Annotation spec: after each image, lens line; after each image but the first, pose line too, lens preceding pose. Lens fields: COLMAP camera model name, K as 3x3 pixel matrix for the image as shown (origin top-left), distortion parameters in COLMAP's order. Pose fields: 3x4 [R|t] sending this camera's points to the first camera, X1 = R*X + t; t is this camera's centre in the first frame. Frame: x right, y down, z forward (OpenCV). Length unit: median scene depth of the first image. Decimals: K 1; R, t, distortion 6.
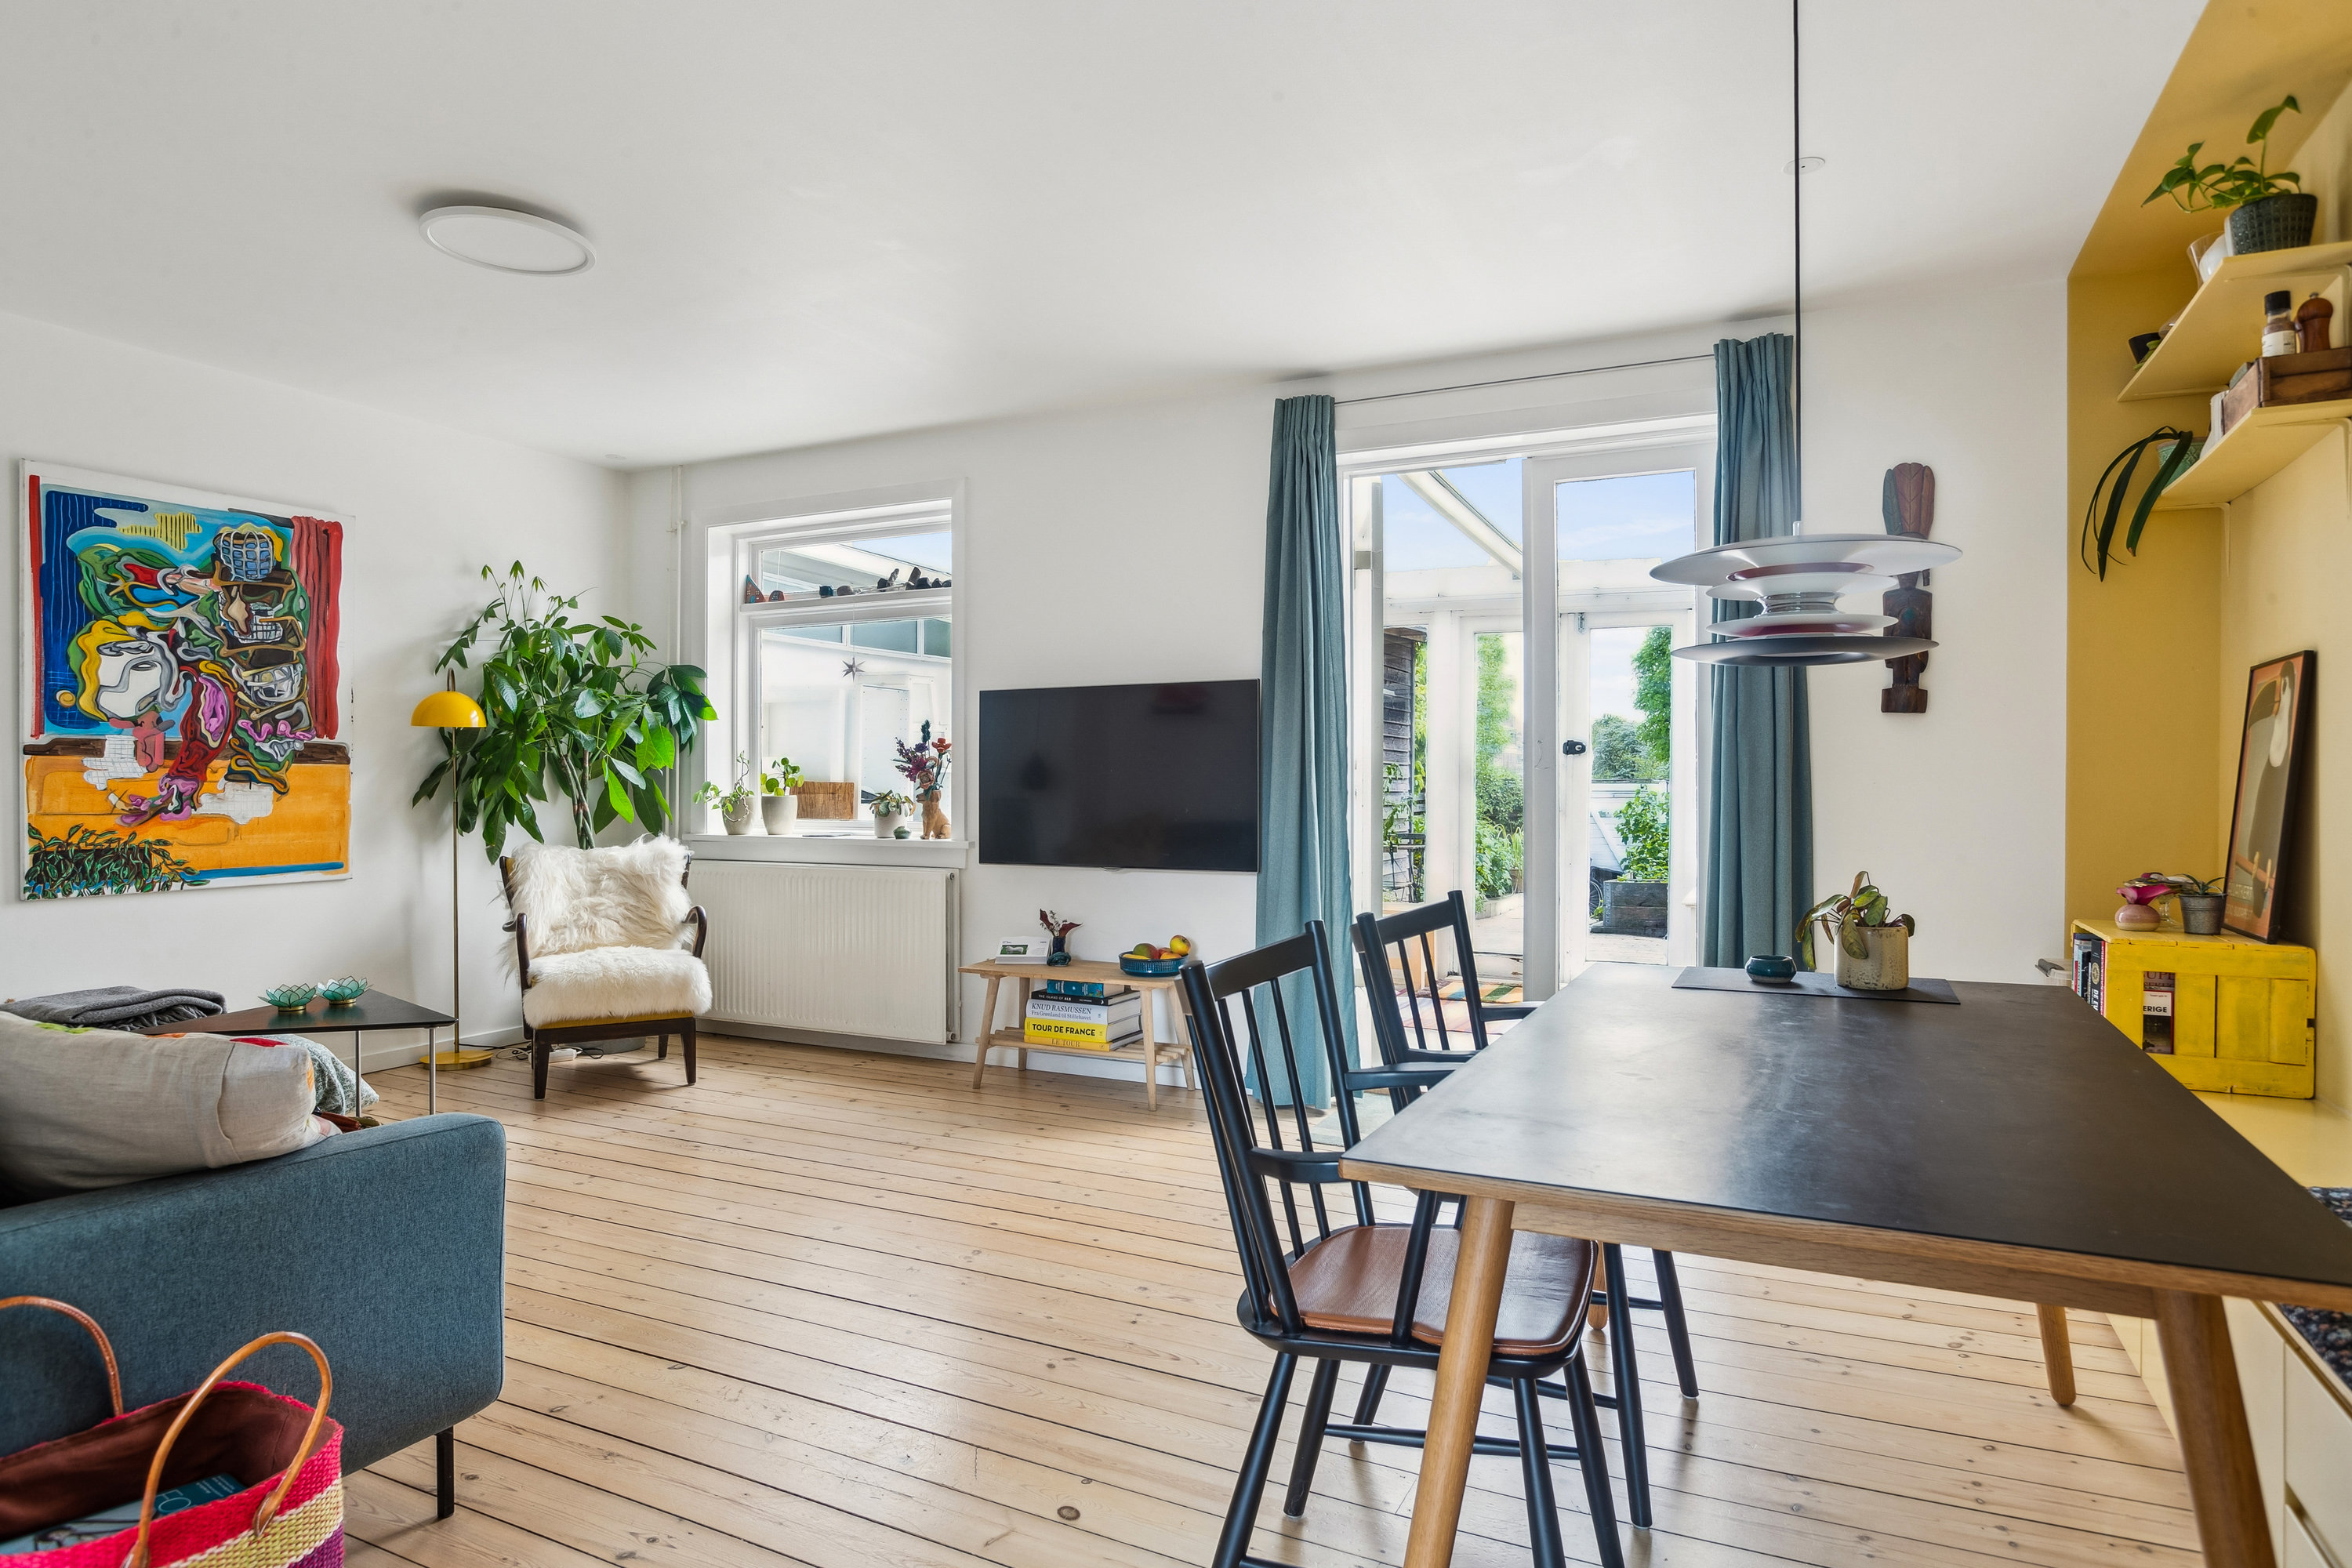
lens RADIAL K [[1338.1, 0, 1171.1], [0, 1338.1, 778.8], [0, 0, 1]] dist [-0.021583, 0.006406]
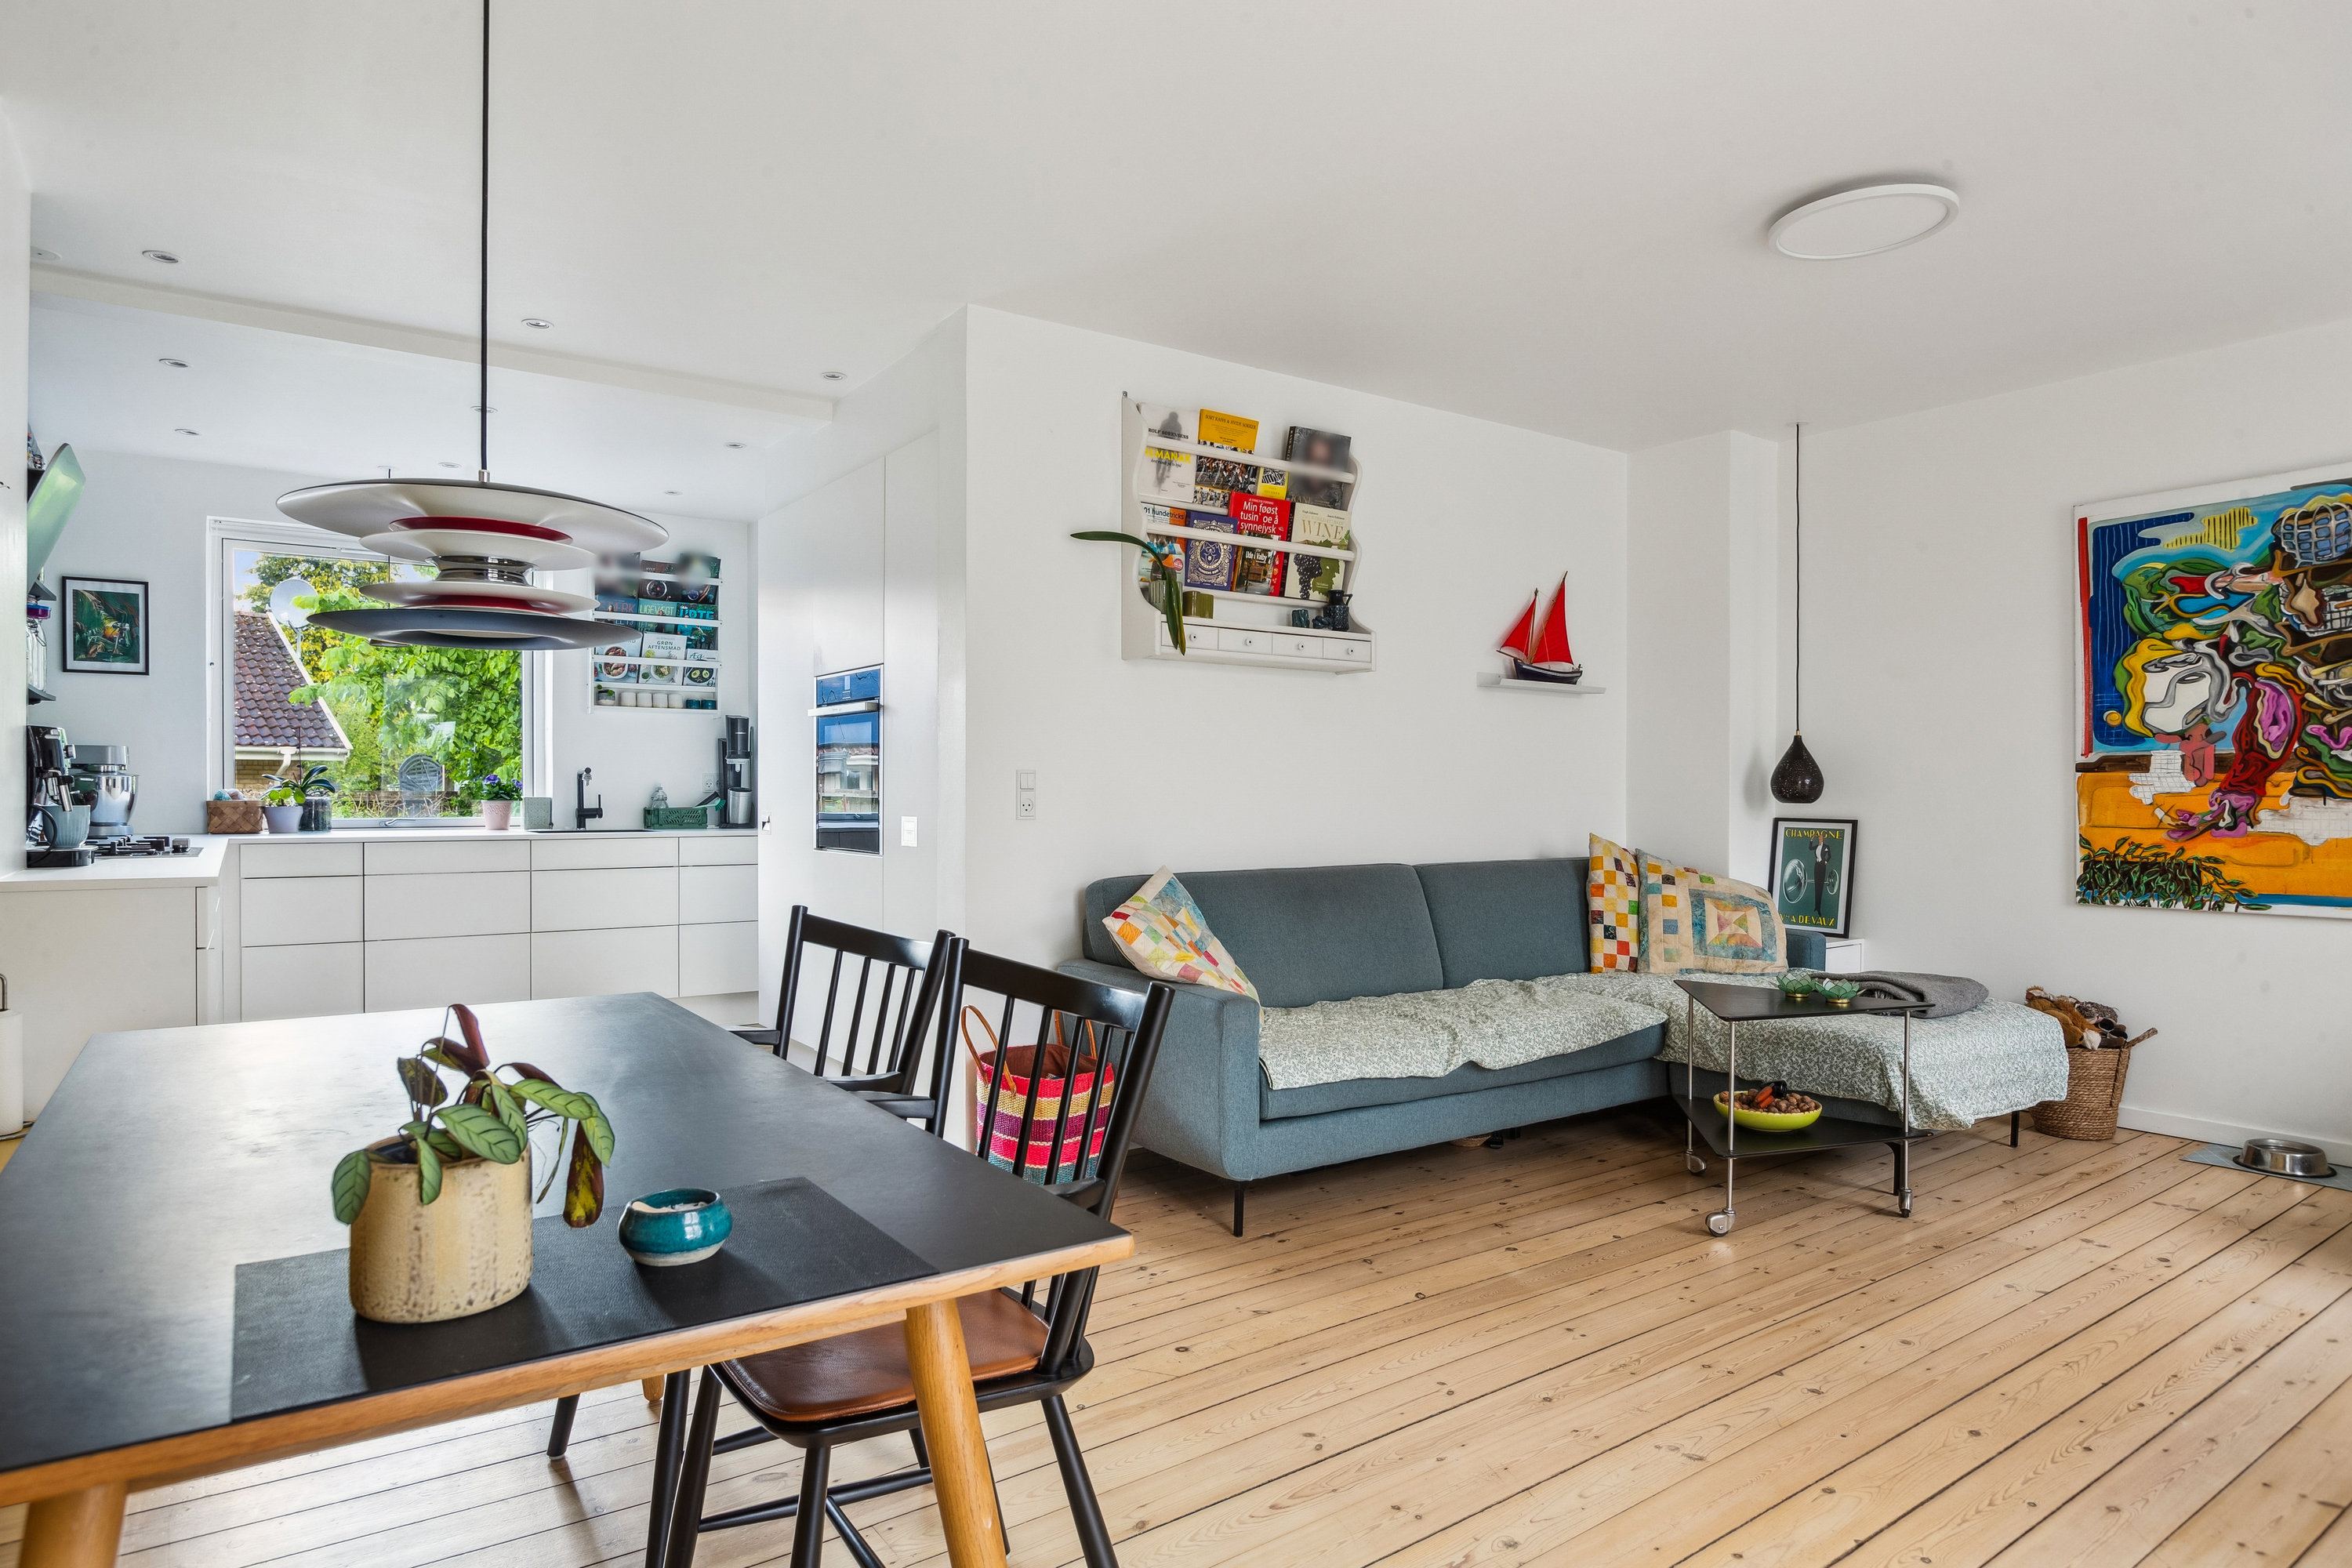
lens RADIAL K [[1338.1, 0, 1162.5], [0, 1338.1, 805.3], [0, 0, 1]] dist [-0.021583, 0.006406]
pose [[-0.484303, 0.001199, -0.874900, 0.433646], [-0.003850, 0.999986, 0.003502, 0.008006], [0.874892, 0.005064, -0.484291, 0.786017]]
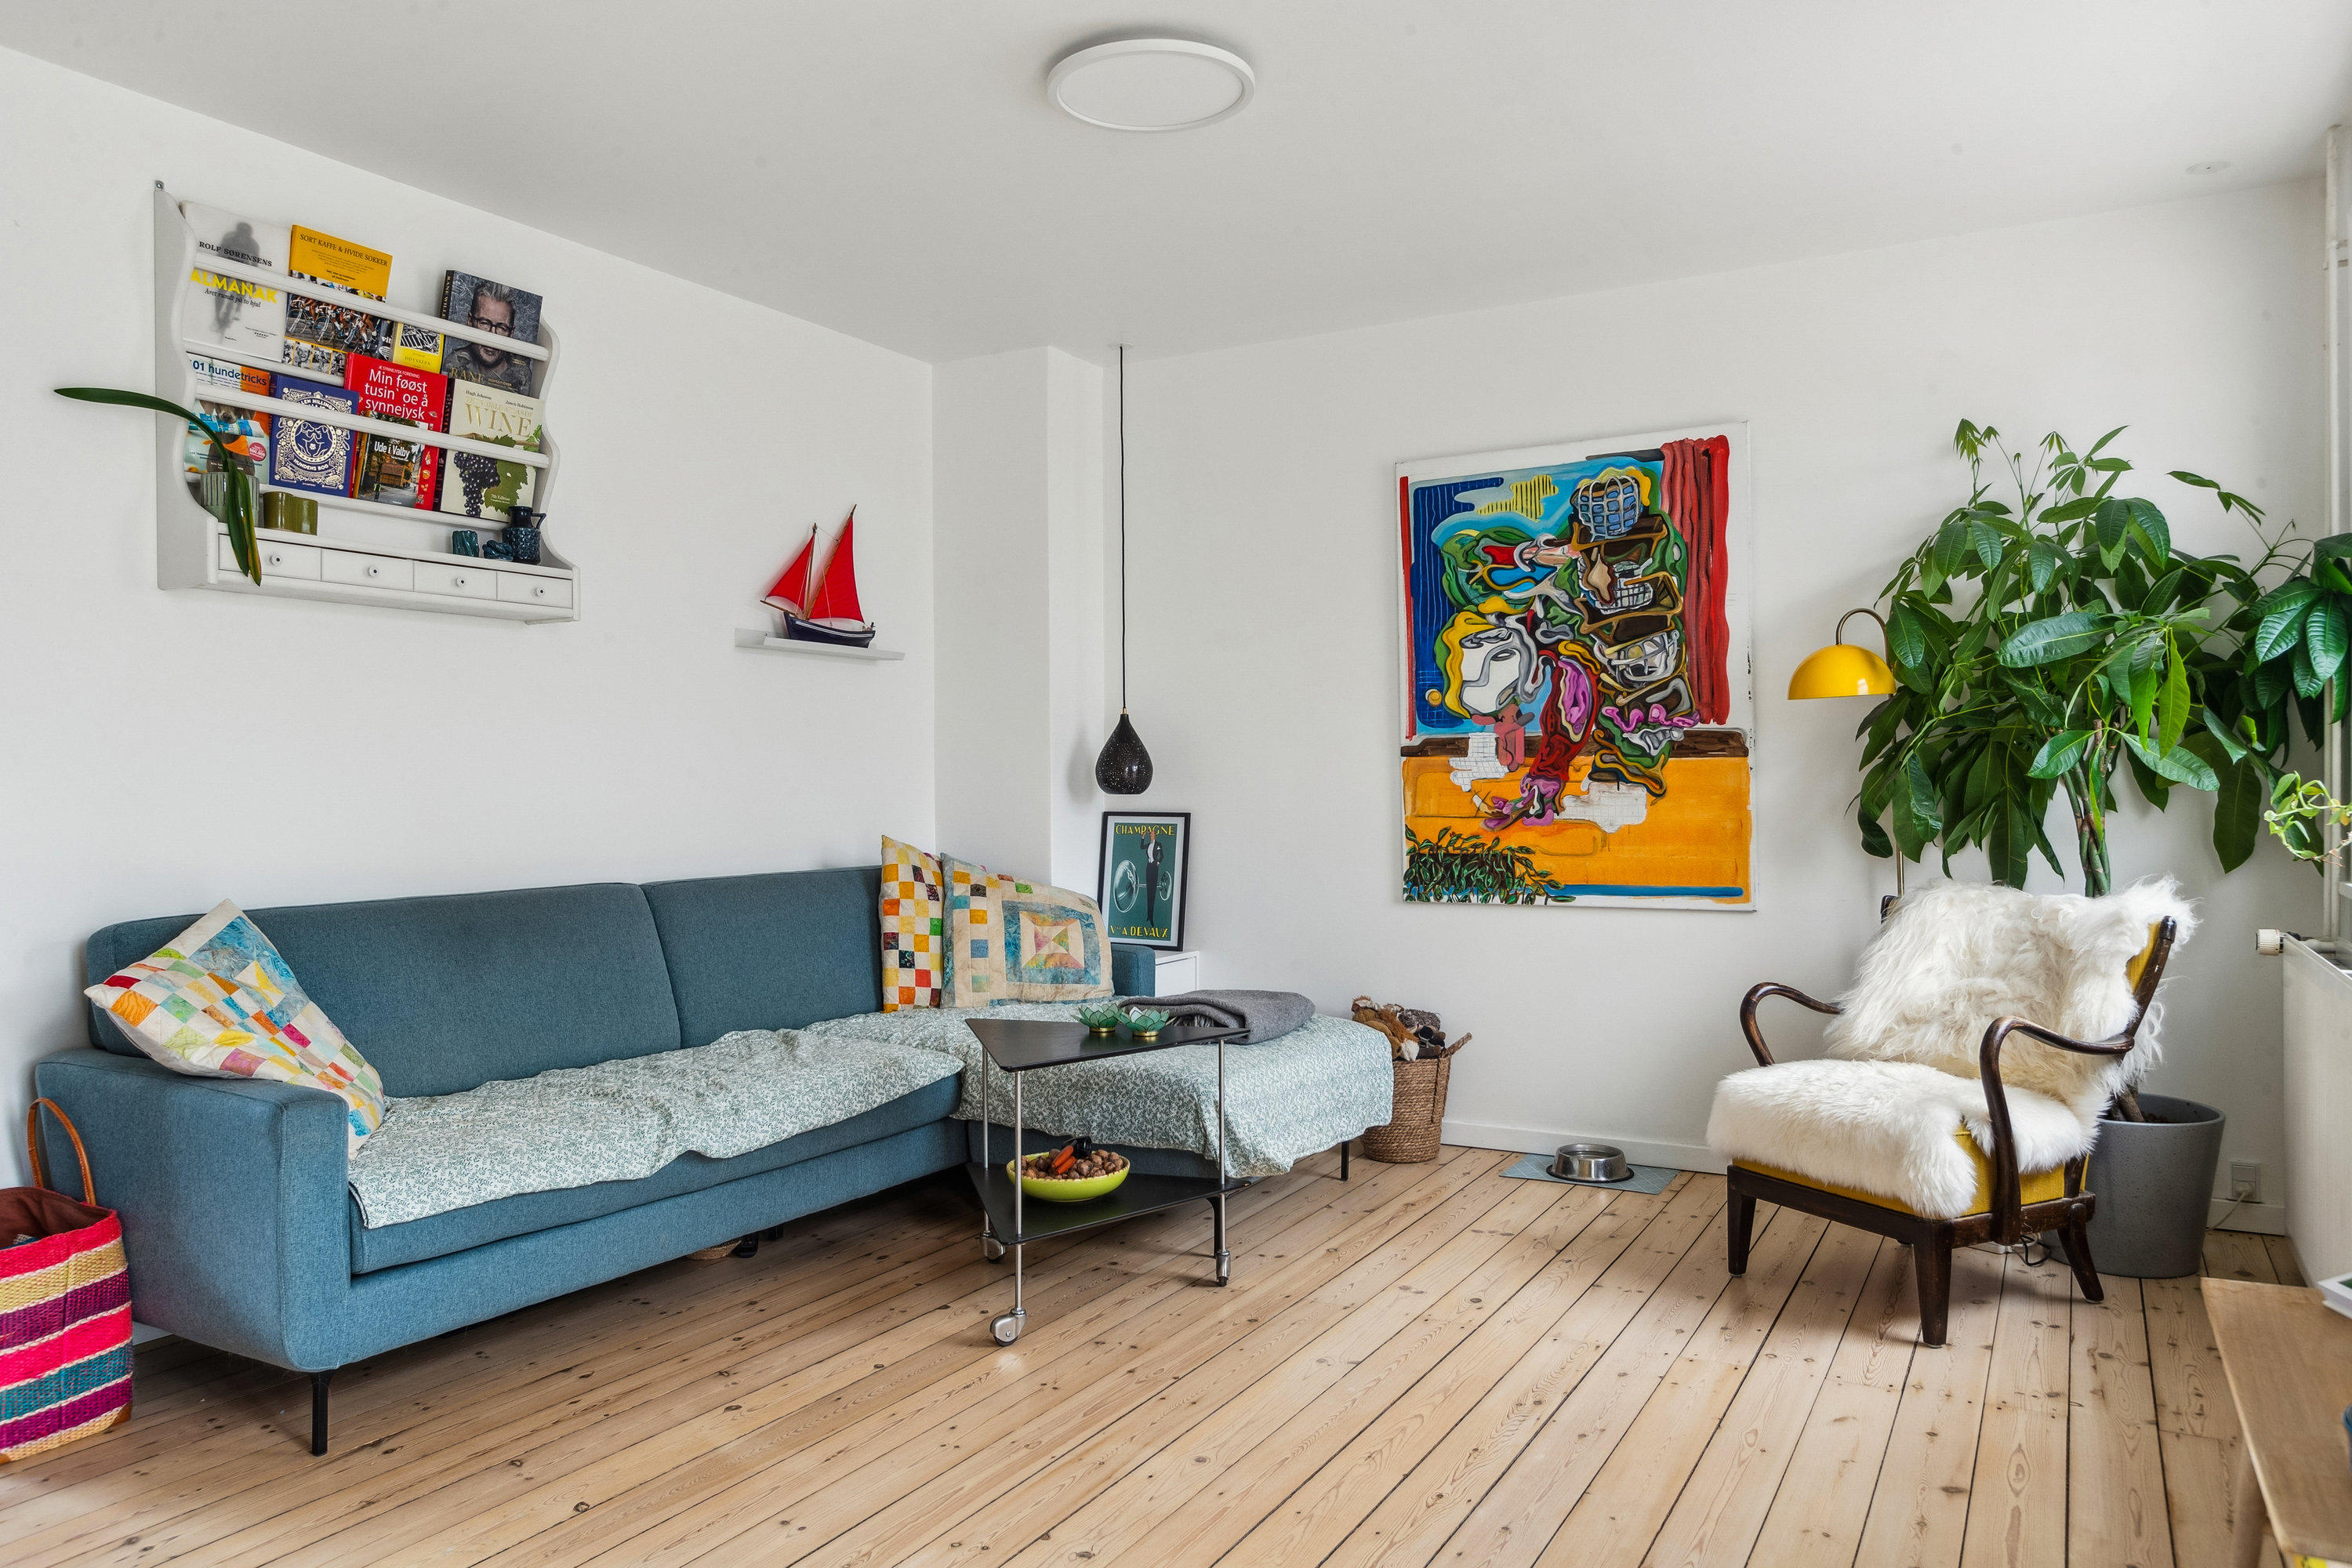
lens RADIAL K [[1603.9, 0, 1169.1], [0, 1603.9, 787.1], [0, 0, 1]] dist [-0.007749, -0.001128]
pose [[-0.071161, -0.002967, -0.997460, 0.329524], [0.008043, 0.999961, -0.003548, 0.007297], [0.997432, -0.008275, -0.071135, 0.824302]]
